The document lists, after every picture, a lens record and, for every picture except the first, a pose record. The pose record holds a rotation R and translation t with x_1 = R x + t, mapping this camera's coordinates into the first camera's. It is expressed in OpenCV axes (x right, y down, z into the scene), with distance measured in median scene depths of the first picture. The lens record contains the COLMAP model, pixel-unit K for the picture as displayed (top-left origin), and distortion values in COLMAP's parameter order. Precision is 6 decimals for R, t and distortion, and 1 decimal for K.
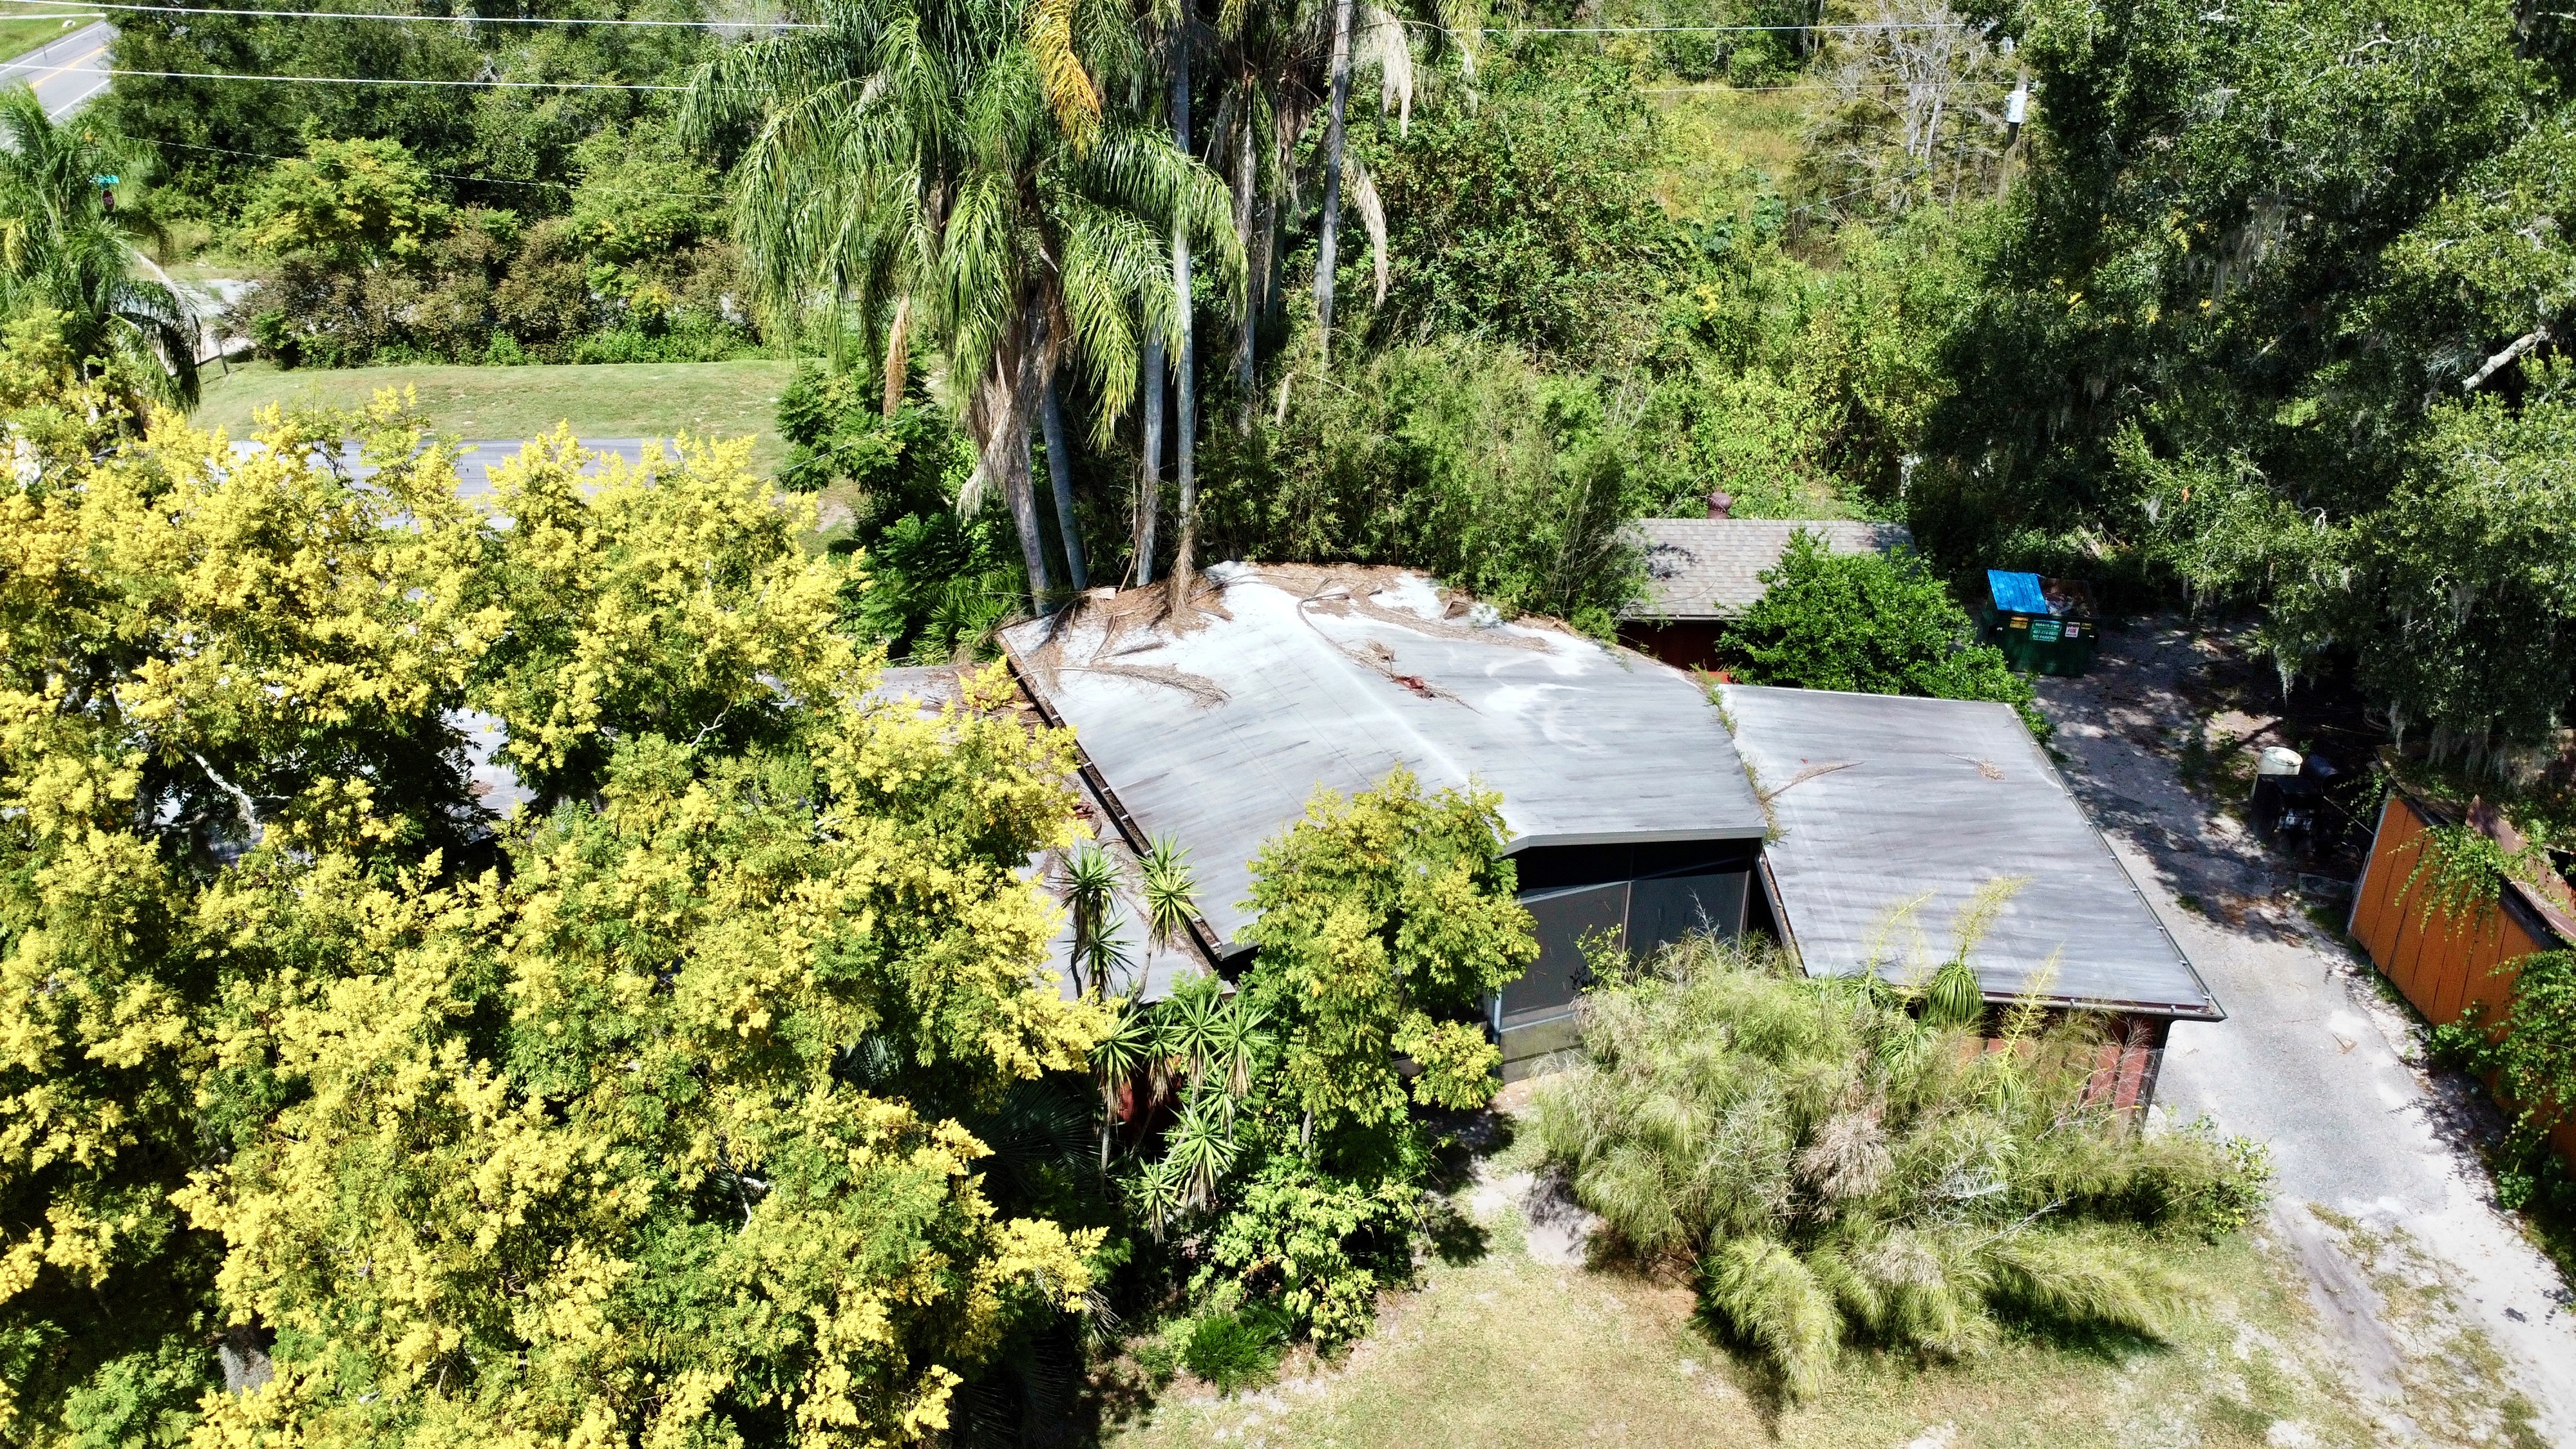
lens RADIAL K [[1860.6, 0, 1298.7], [0, 1860.6, 727.4], [0, 0, 1]] dist [-0.028154, -0.001831]
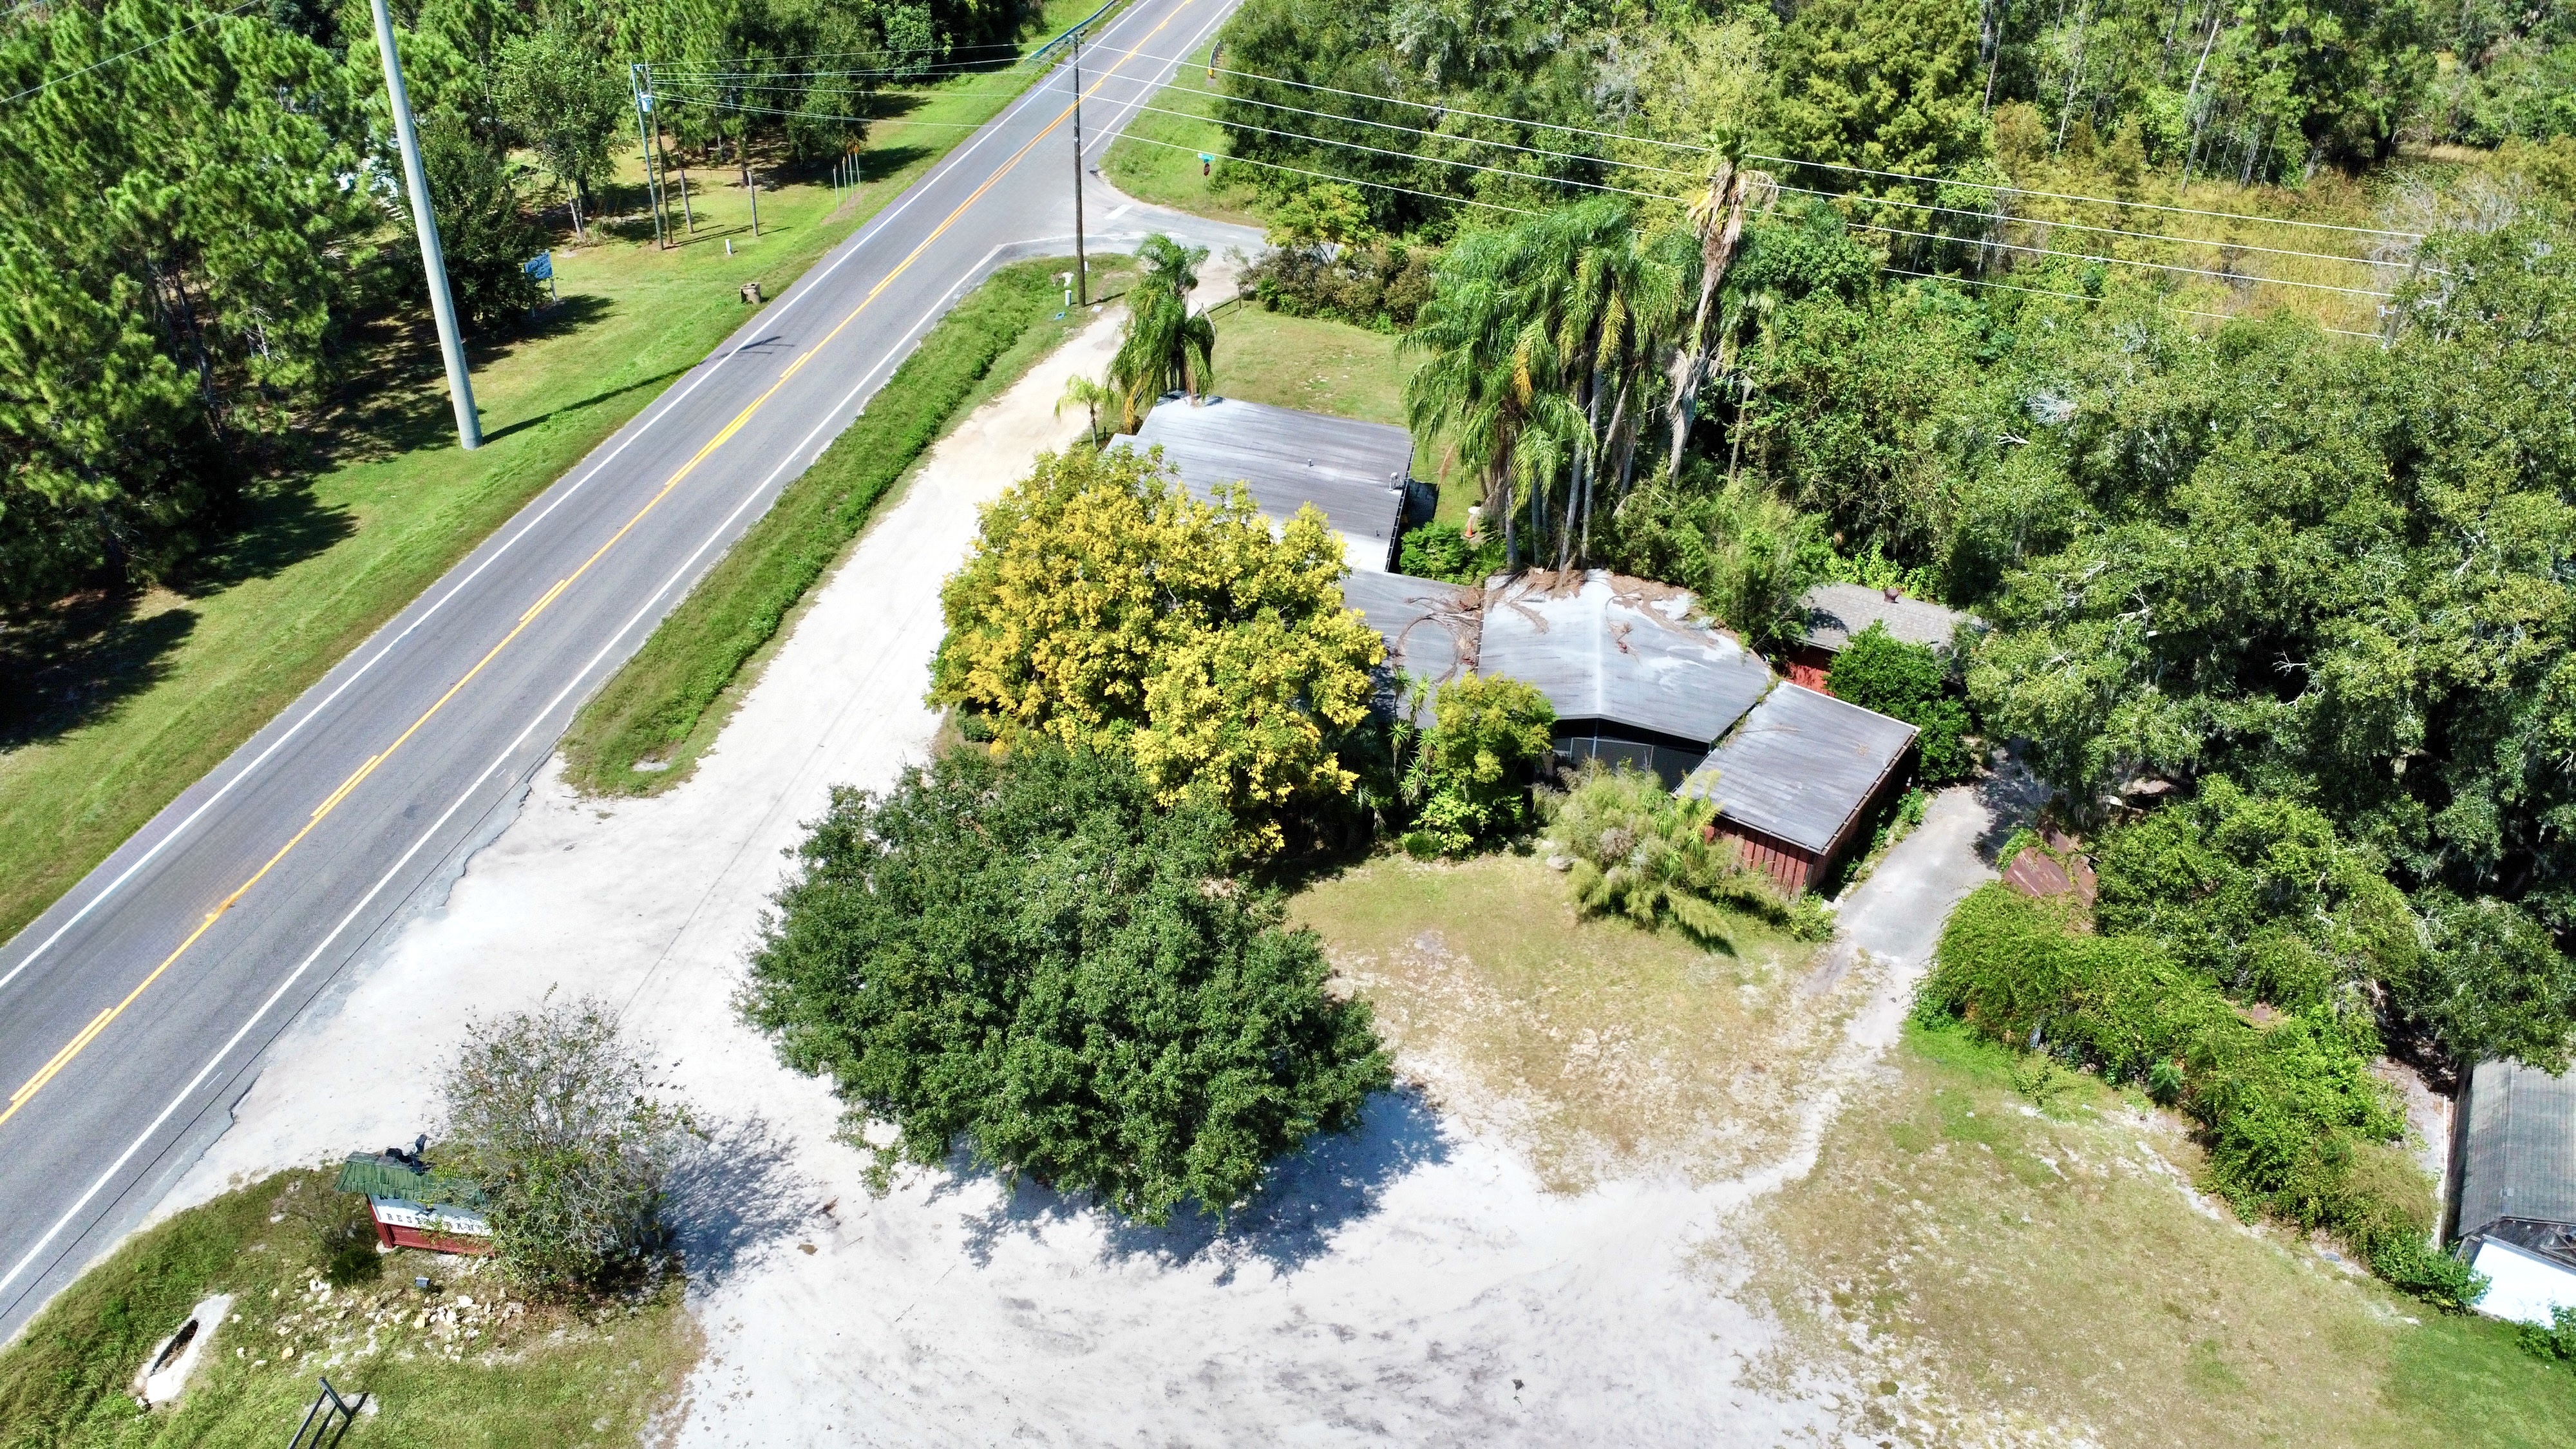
lens RADIAL K [[1860.6, 0, 1286.4], [0, 1860.6, 725.1], [0, 0, 1]] dist [-0.028154, -0.001831]
pose [[0.859006, 0.269595, -0.435232, 0.820390], [-0.227204, 0.962564, 0.147813, -0.195010], [0.458788, -0.028086, 0.888102, -1.387335]]
